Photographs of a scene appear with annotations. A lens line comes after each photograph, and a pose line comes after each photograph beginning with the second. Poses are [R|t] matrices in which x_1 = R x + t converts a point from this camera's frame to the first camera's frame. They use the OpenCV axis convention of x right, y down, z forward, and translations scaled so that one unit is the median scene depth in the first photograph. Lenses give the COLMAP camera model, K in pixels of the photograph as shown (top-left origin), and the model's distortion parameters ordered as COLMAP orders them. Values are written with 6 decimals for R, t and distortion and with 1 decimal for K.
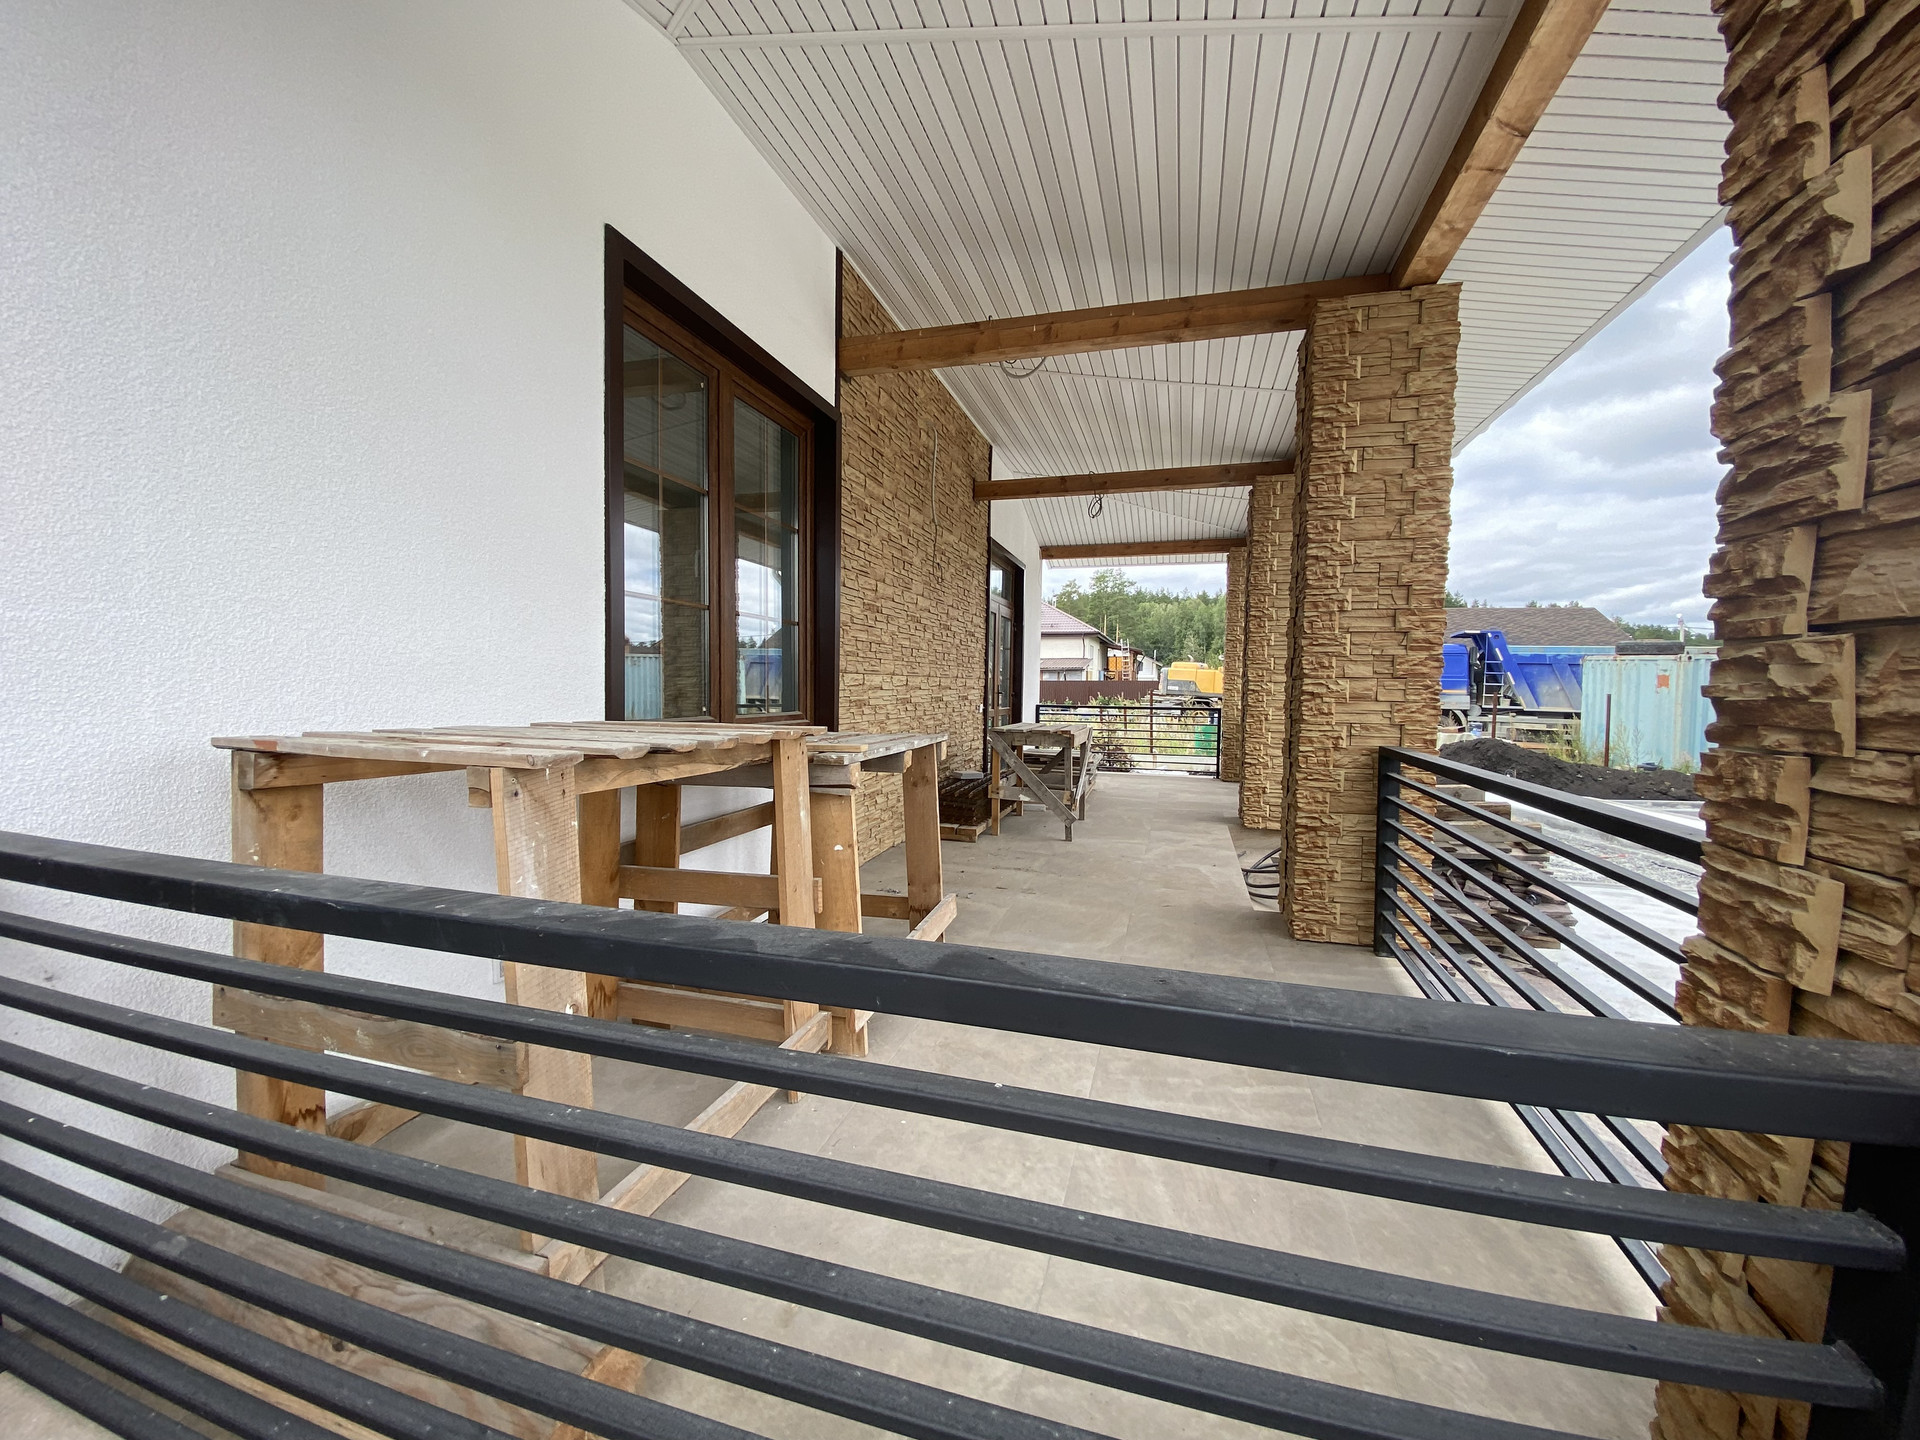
lens RADIAL K [[786.3, 0, 960.0], [0, 786.3, 720.0], [0, 0, 1]] dist [0.032149, -0.025409]
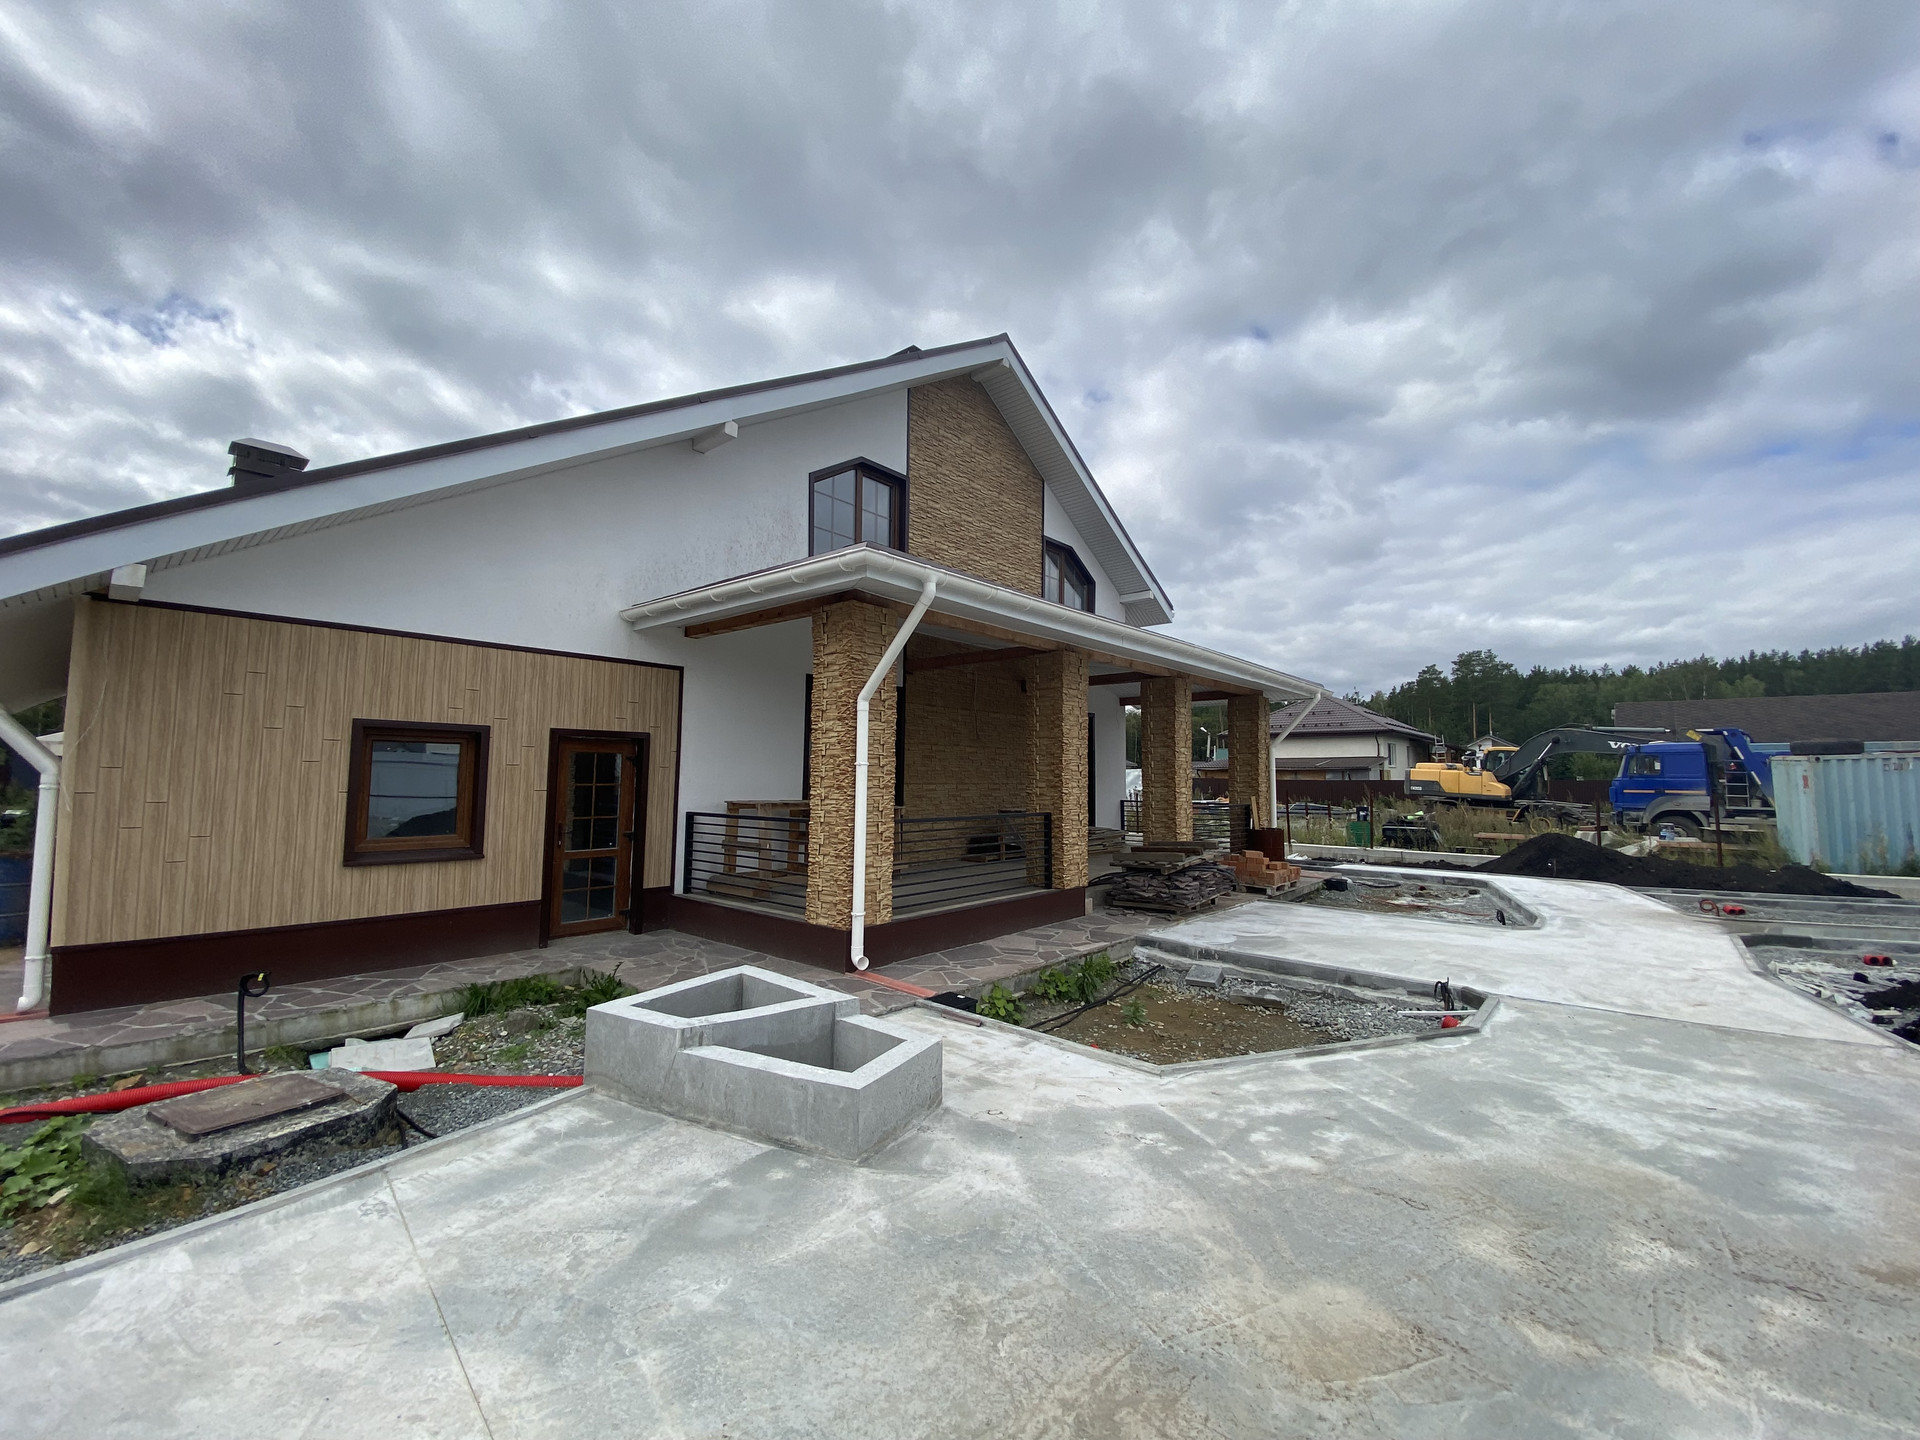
lens RADIAL K [[786.3, 0, 960.0], [0, 786.3, 720.0], [0, 0, 1]] dist [0.032149, -0.025409]
pose [[0.912194, -0.036361, -0.408143, 0.209342], [-0.014898, 0.992454, -0.121713, 0.007751], [0.409488, 0.117106, 0.904768, -0.249548]]
